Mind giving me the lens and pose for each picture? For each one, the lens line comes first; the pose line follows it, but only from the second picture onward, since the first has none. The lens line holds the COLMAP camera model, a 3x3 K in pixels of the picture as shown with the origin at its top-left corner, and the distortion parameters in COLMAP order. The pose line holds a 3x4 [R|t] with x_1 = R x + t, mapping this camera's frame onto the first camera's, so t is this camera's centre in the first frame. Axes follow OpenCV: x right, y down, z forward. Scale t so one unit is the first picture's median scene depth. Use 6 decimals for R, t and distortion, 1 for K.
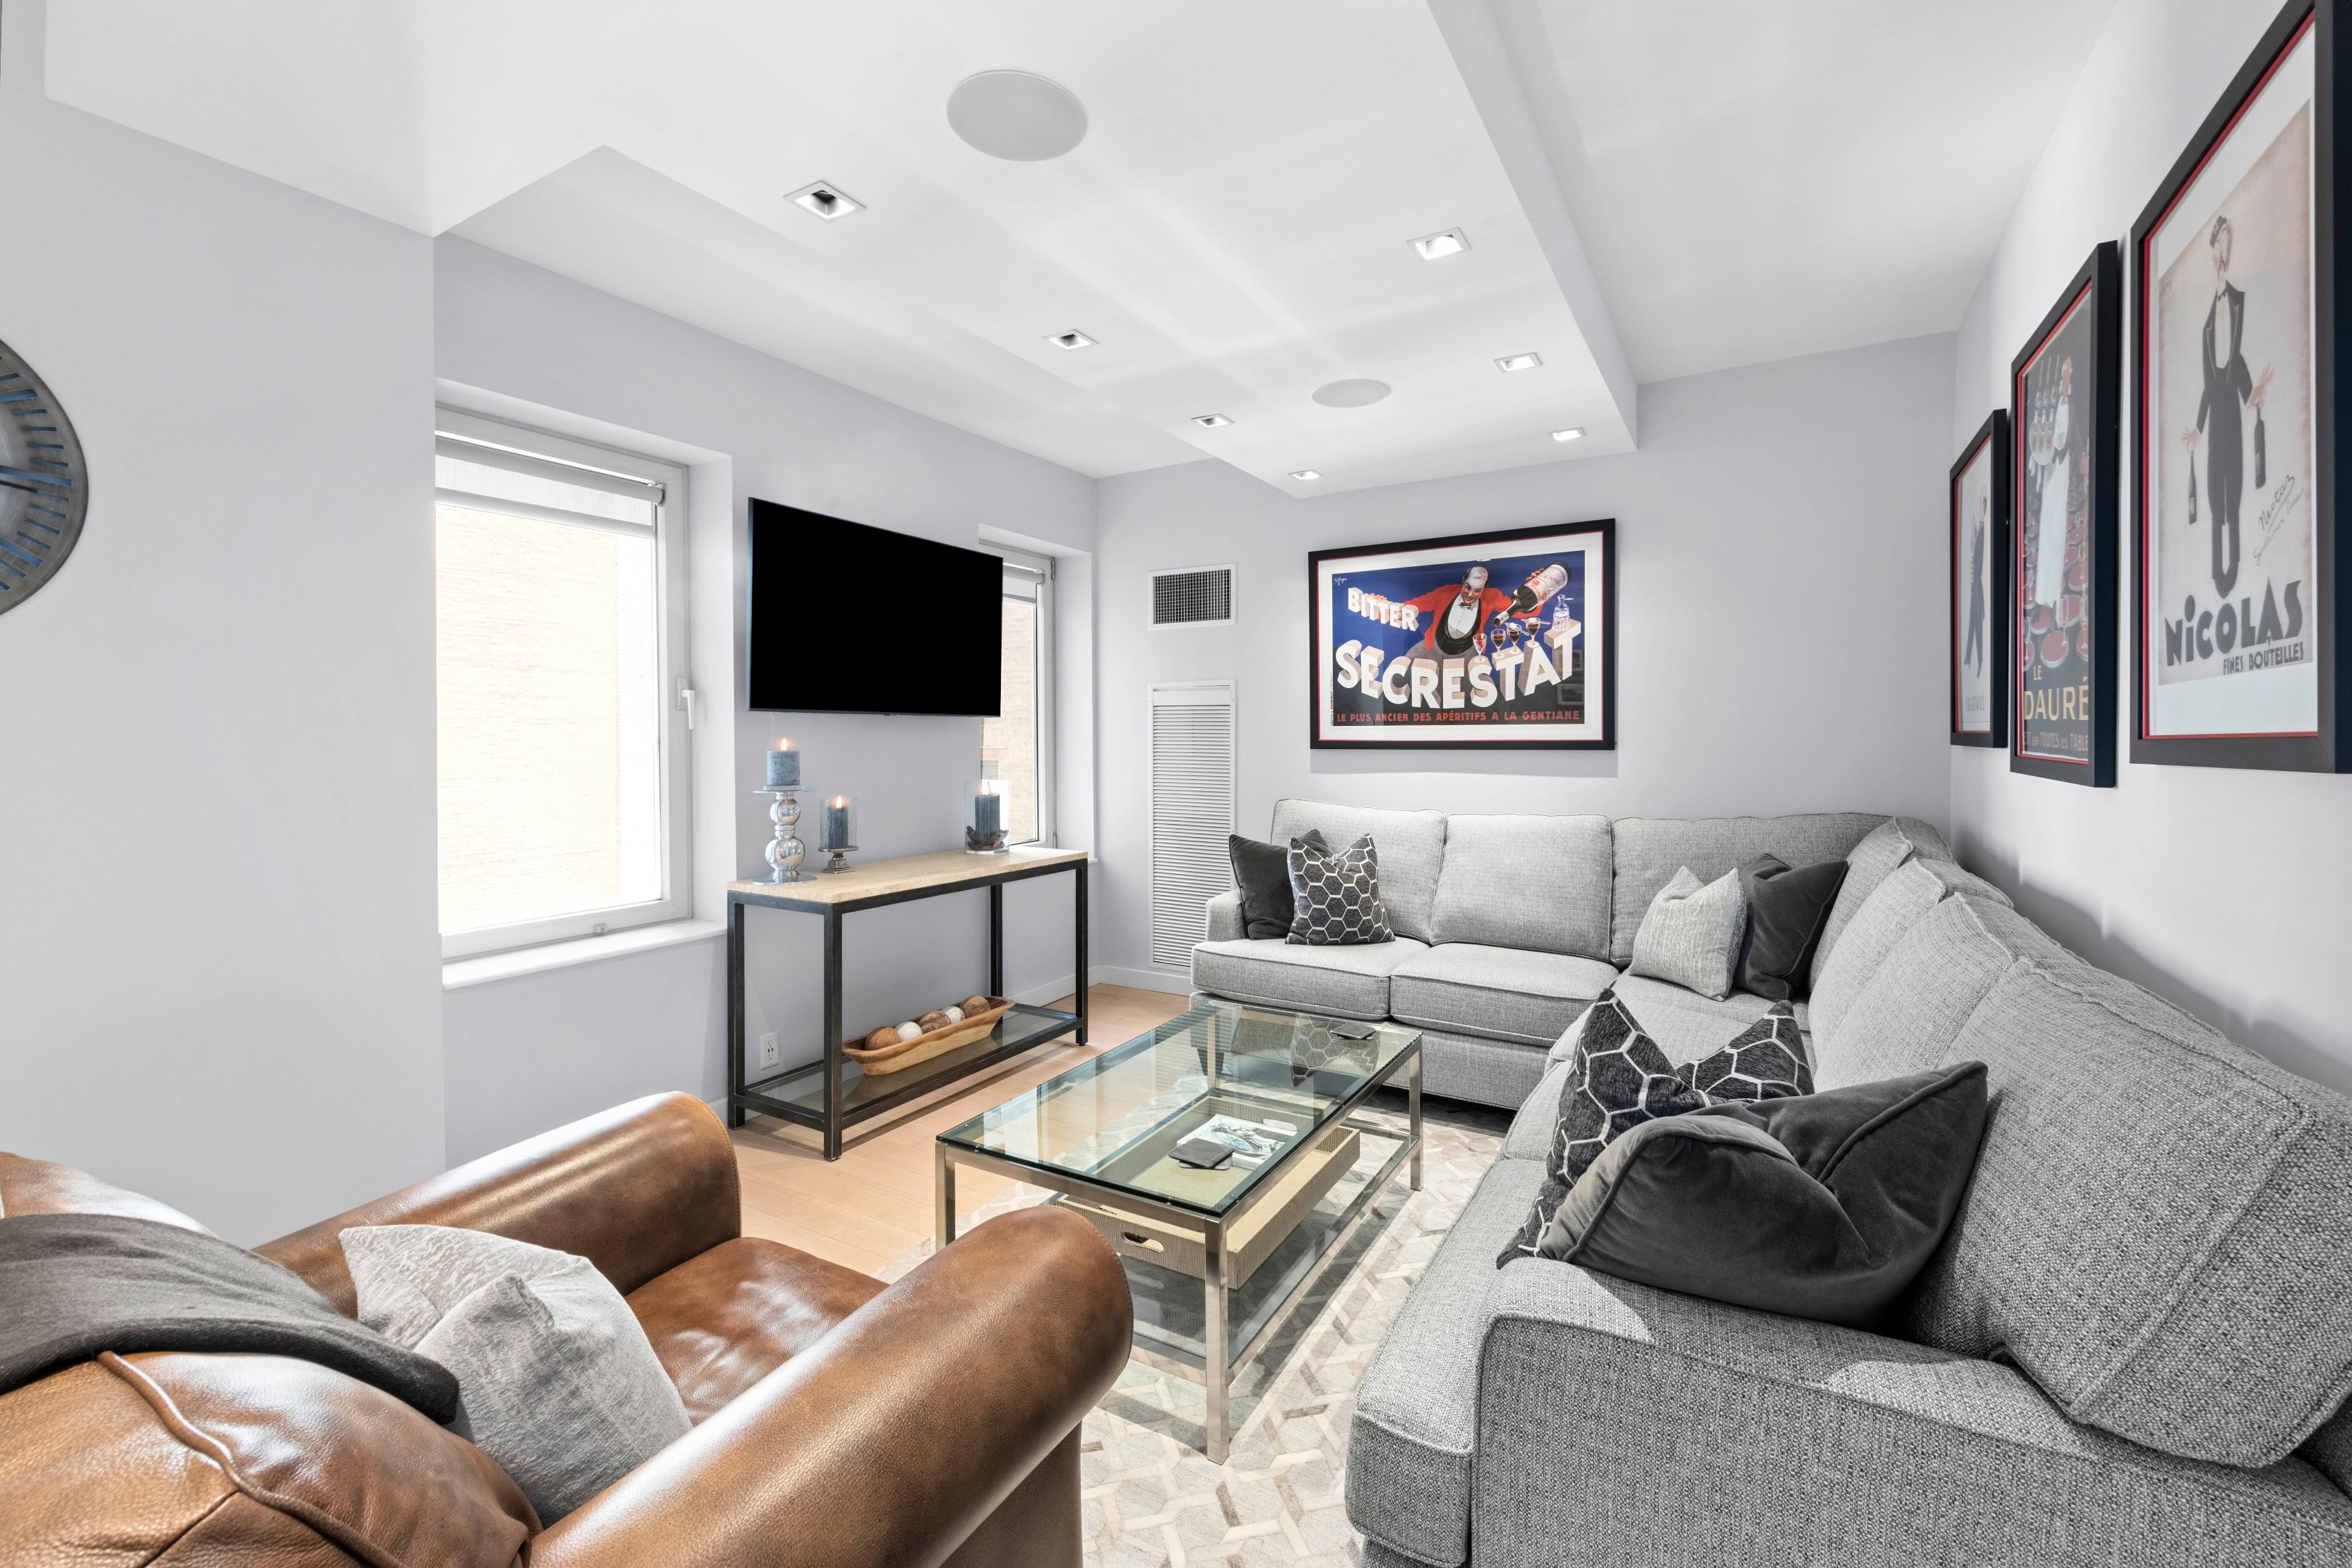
lens RADIAL K [[970.8, 0, 1177.3], [0, 970.8, 760.5], [0, 0, 1]] dist [0.001297, -0.000234]
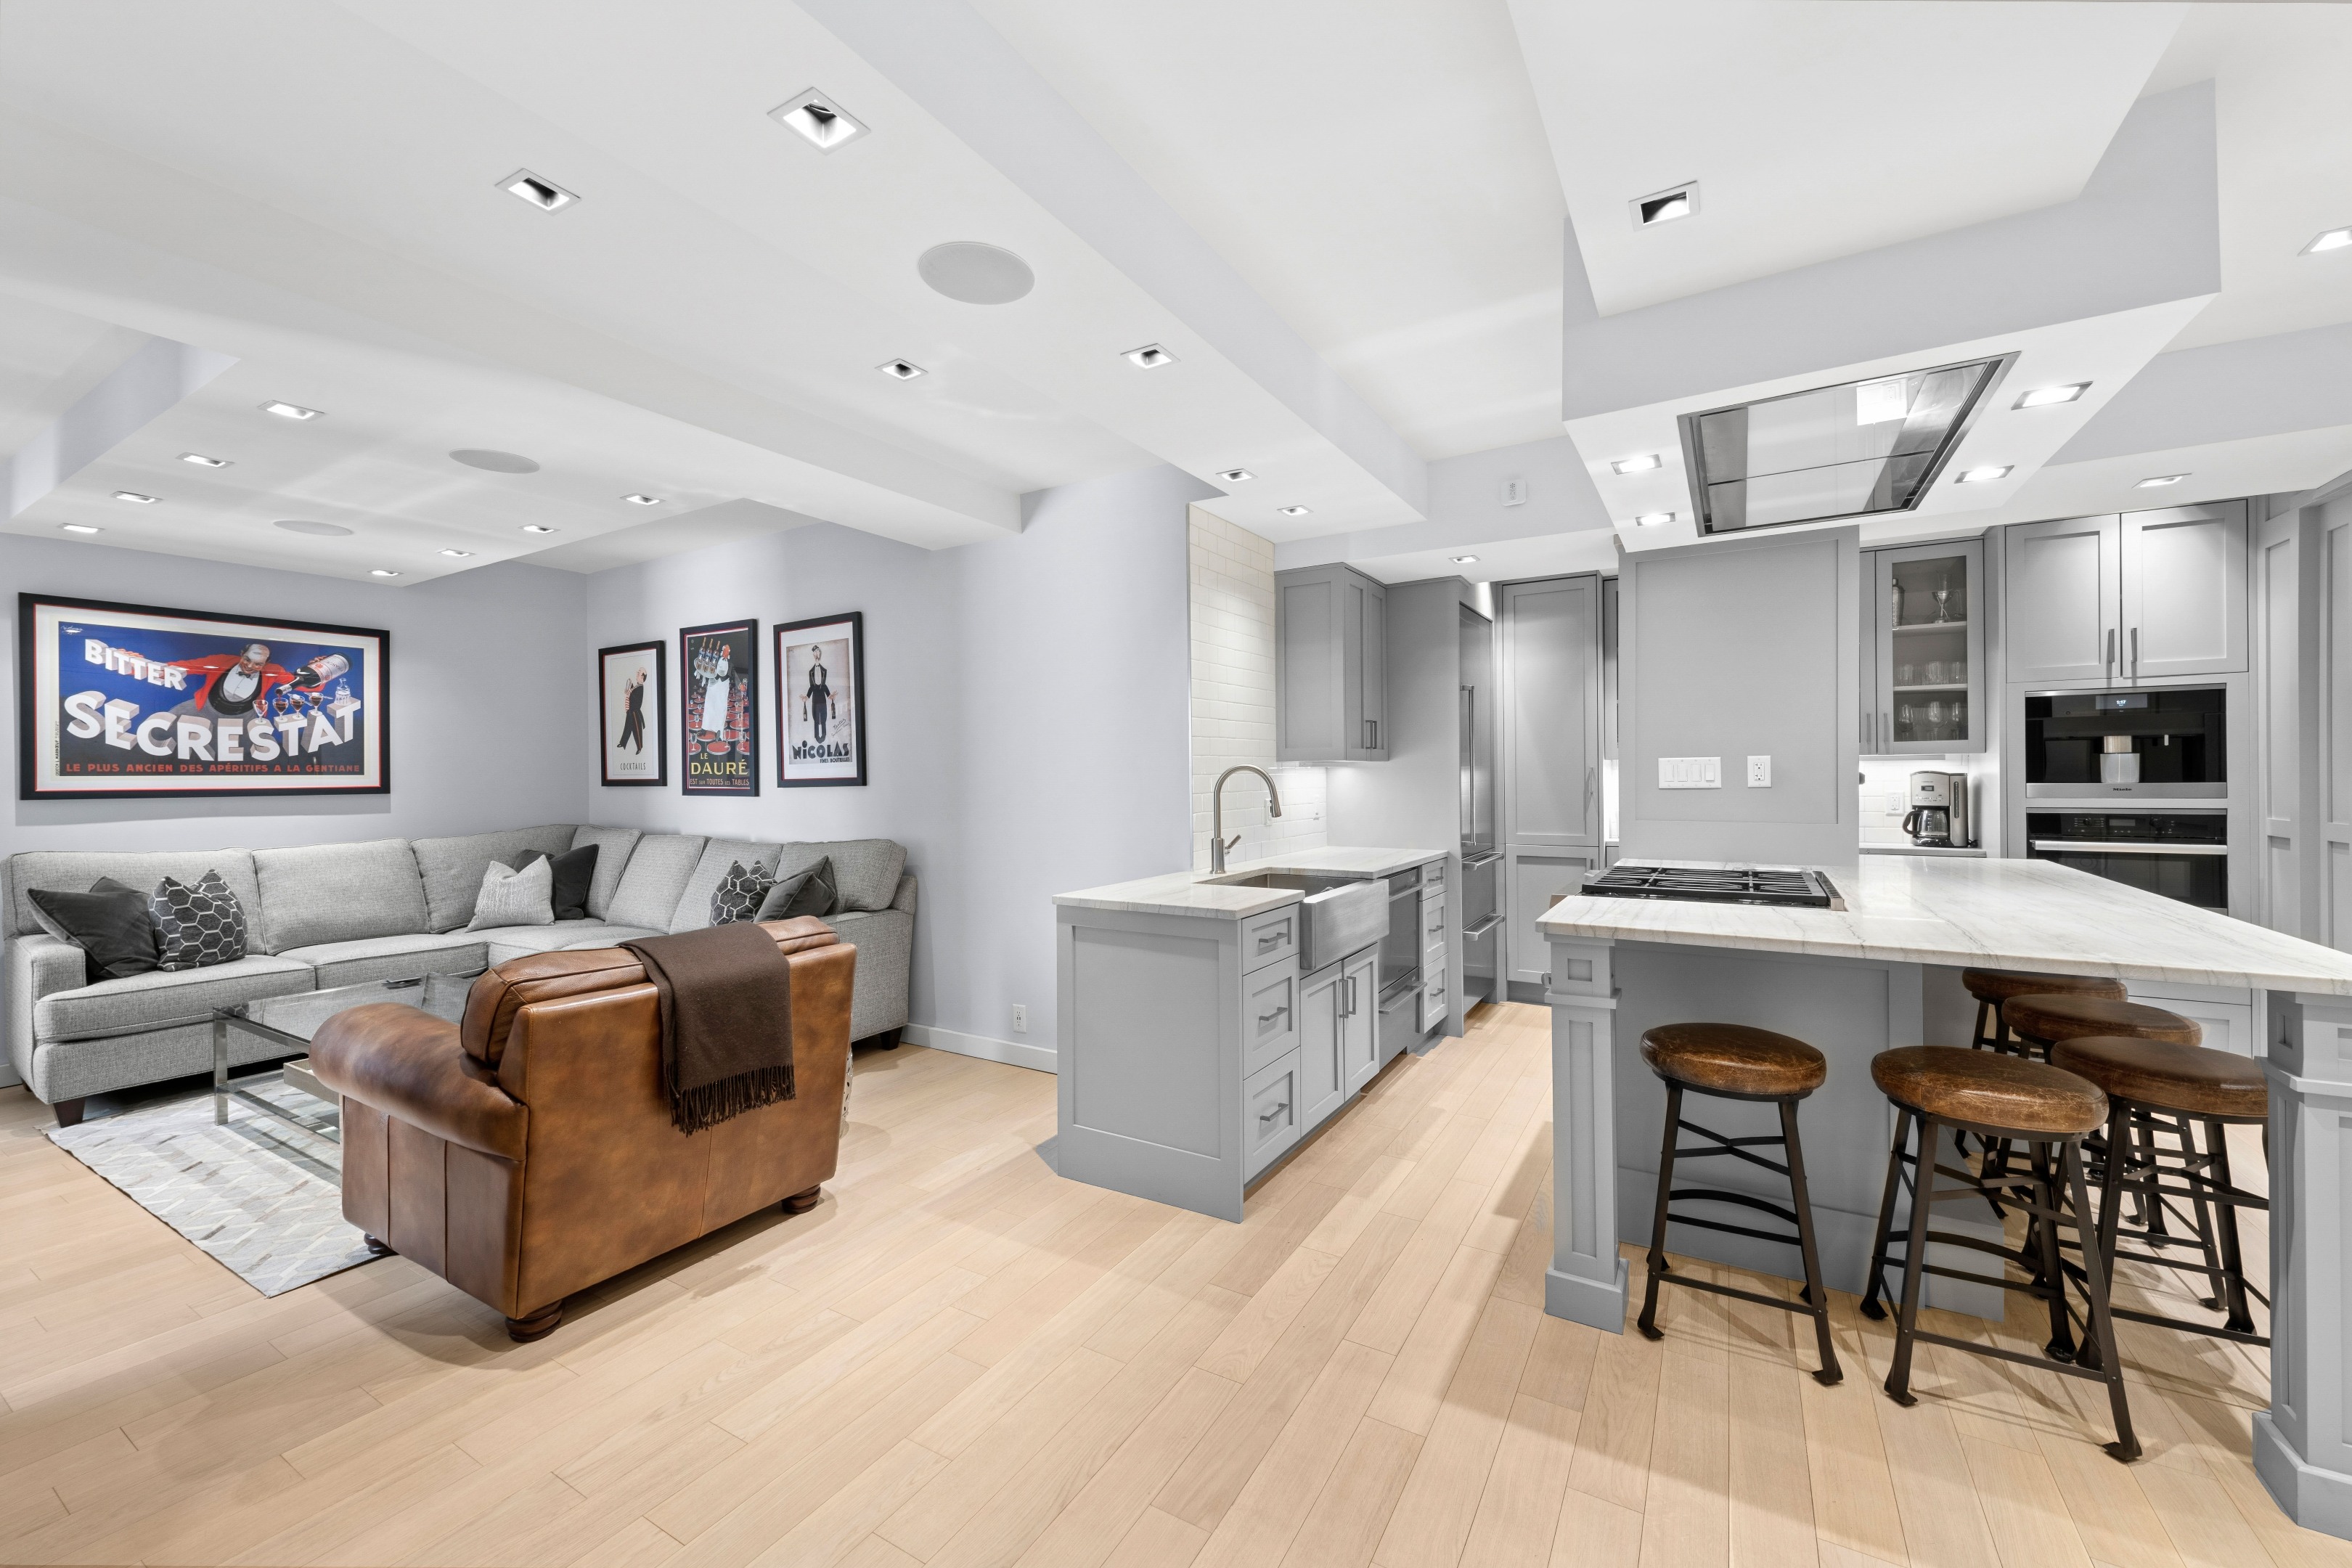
lens RADIAL K [[934.2, 0, 1182.5], [0, 934.2, 779.3], [0, 0, 1]] dist [-0.001479, -0.000198]
pose [[0.009909, -0.000482, 0.999951, -0.840641], [0.035938, 0.999354, 0.000125, 0.009213], [-0.999305, 0.035935, 0.009920, -0.154968]]
